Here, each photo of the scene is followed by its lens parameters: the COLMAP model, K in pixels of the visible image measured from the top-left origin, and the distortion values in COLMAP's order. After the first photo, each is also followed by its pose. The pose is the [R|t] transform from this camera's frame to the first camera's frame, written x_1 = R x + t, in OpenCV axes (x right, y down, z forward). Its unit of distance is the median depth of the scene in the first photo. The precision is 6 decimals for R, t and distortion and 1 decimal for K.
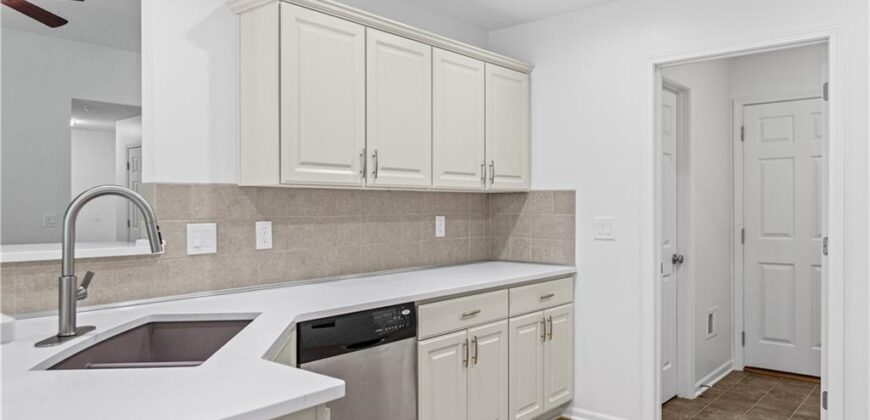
lens RADIAL K [[627.8, 0, 435.4], [0, 627.8, 208.3], [0, 0, 1]] dist [0.001433, 0.000061]
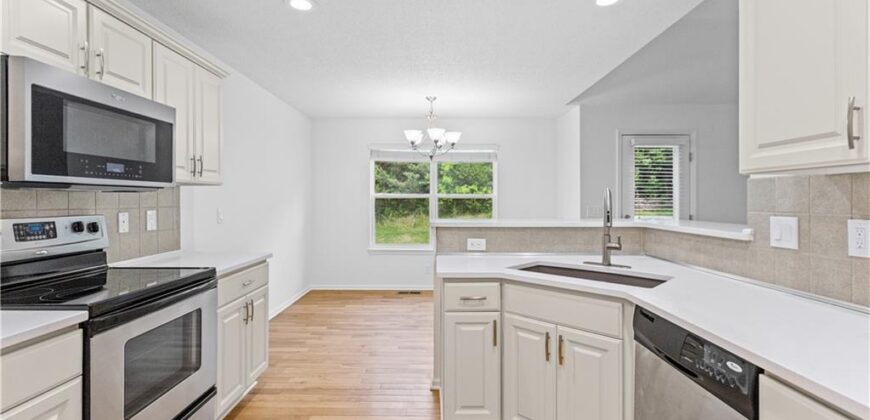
lens RADIAL K [[406.4, 0, 435.7], [0, 406.4, 205.6], [0, 0, 1]] dist [-0.004982, -0.000354]
pose [[-0.755024, 0.012222, -0.655583, 0.442178], [0.001169, 0.999850, 0.017294, -0.004702], [0.655696, 0.012291, -0.754925, 1.101183]]
